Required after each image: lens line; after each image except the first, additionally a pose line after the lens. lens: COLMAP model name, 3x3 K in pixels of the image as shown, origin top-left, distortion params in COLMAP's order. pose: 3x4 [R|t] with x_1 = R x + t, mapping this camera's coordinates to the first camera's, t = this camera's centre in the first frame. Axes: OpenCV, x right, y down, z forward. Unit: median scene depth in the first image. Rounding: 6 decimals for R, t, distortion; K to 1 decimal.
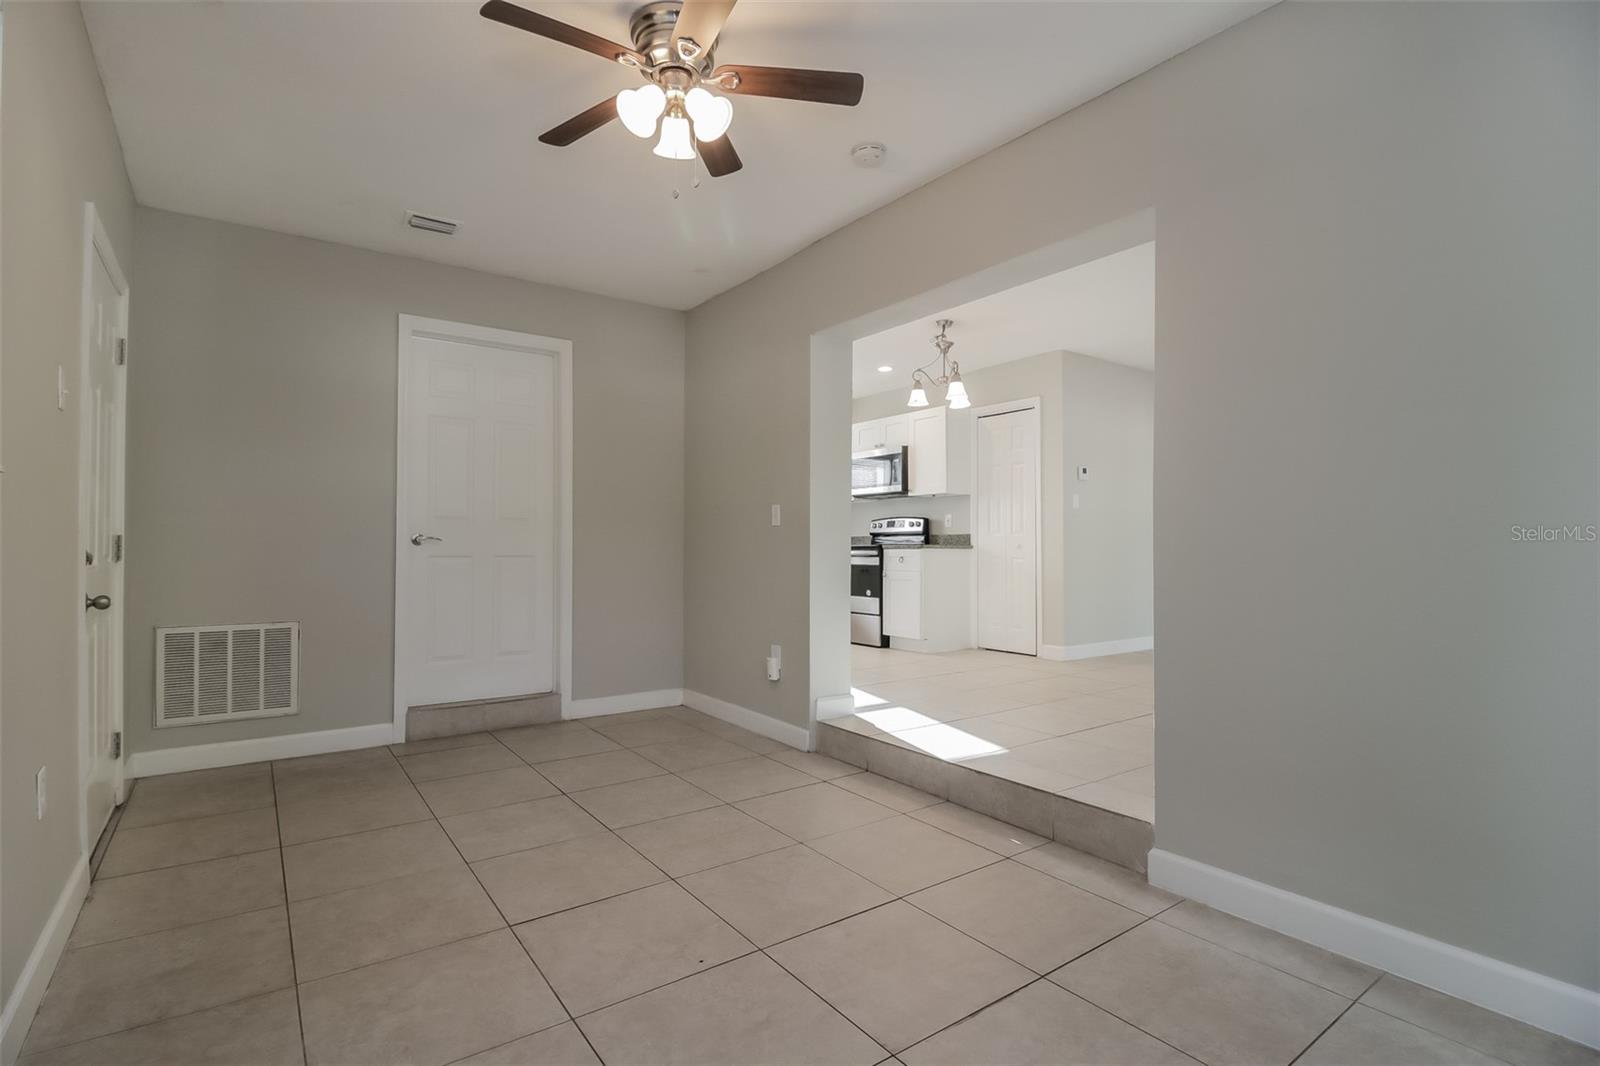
lens RADIAL K [[750.1, 0, 800.0], [0, 750.1, 533.0], [0, 0, 1]] dist [0.002417, 0.000222]
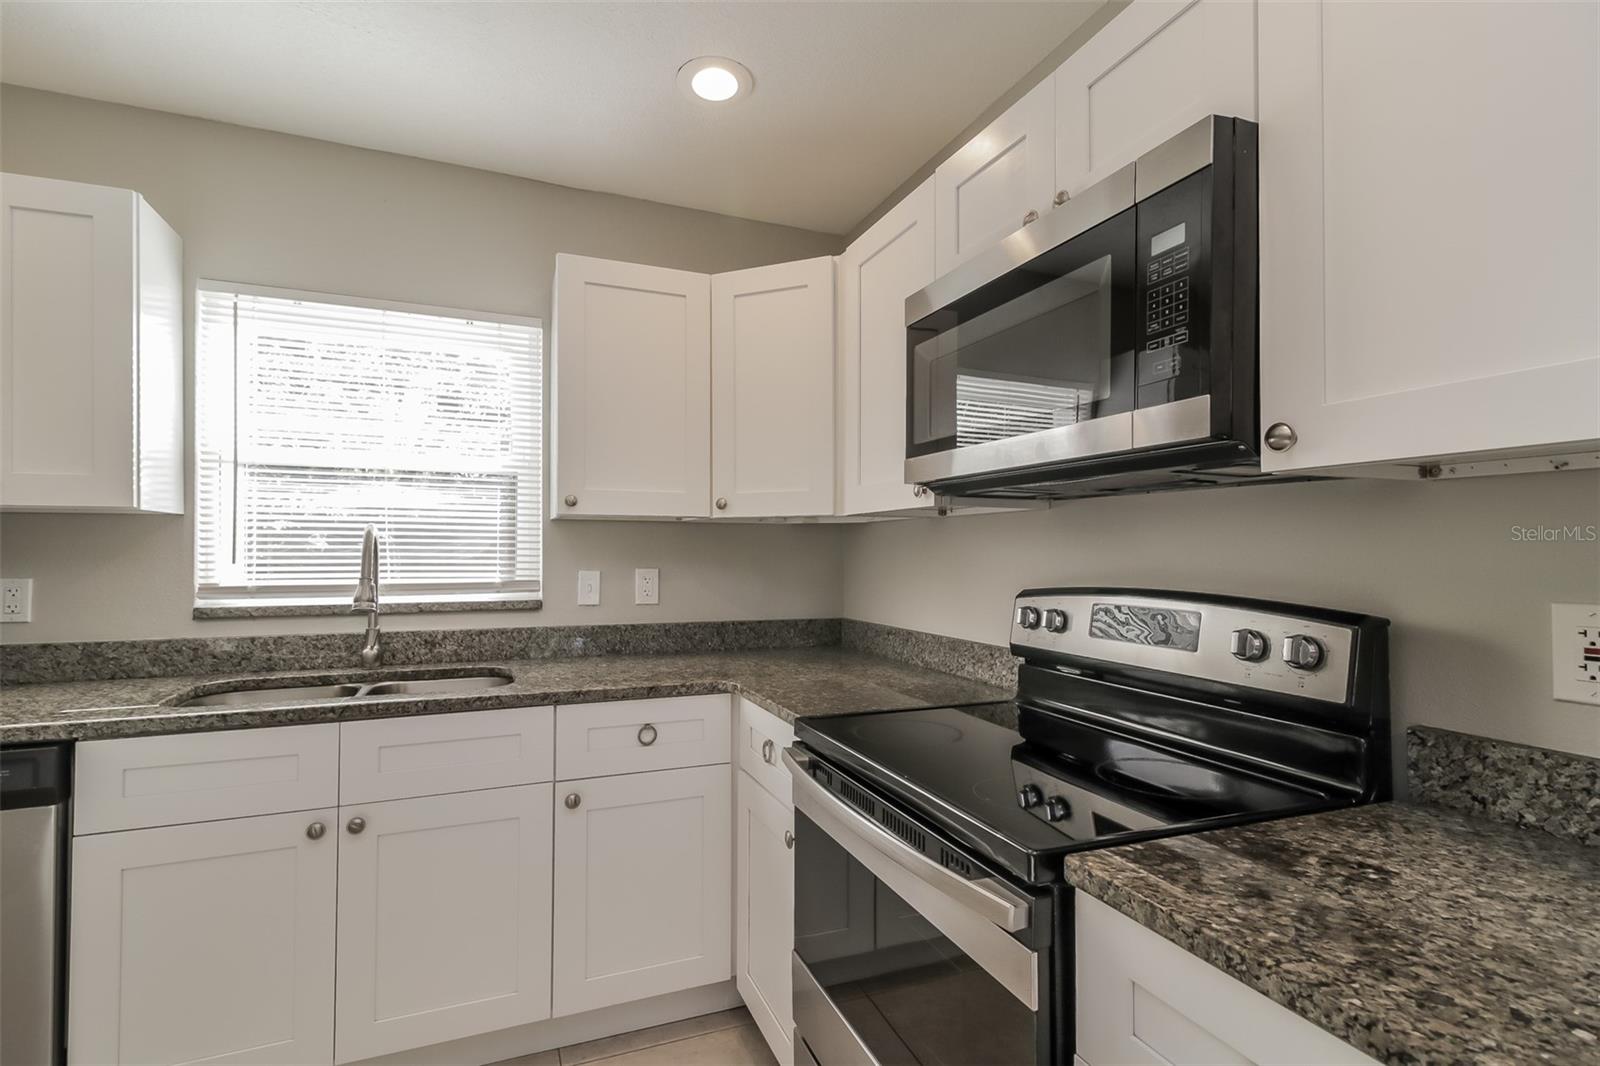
lens RADIAL K [[750.1, 0, 800.0], [0, 750.1, 533.0], [0, 0, 1]] dist [0.002417, 0.000222]
pose [[0.970522, -0.003938, -0.240981, 0.094419], [0.003292, 0.999990, -0.003083, -0.037998], [0.240991, 0.002199, 0.970525, 0.842534]]
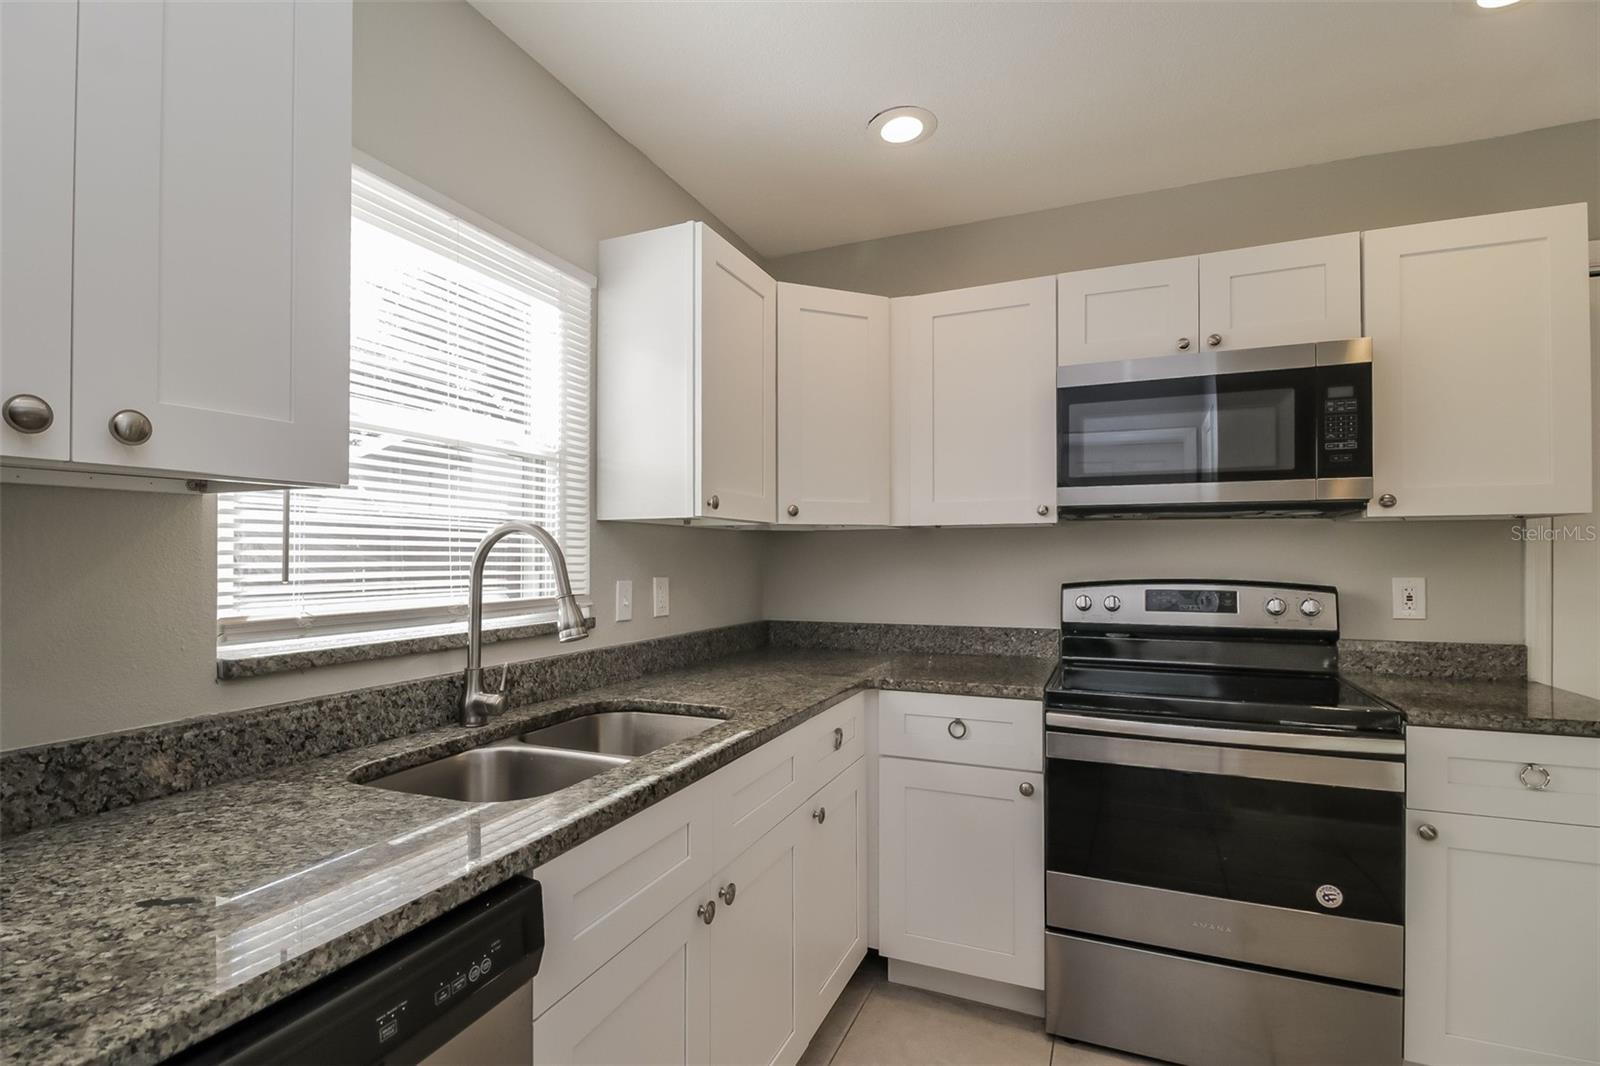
lens RADIAL K [[744.3, 0, 799.5], [0, 744.3, 548.1], [0, 0, 1]] dist [0.003466, -0.011181]
pose [[0.862328, 0.004358, 0.506331, -0.187518], [-0.008785, 0.999941, 0.006356, -0.037442], [-0.506273, -0.009929, 0.862316, 0.865286]]
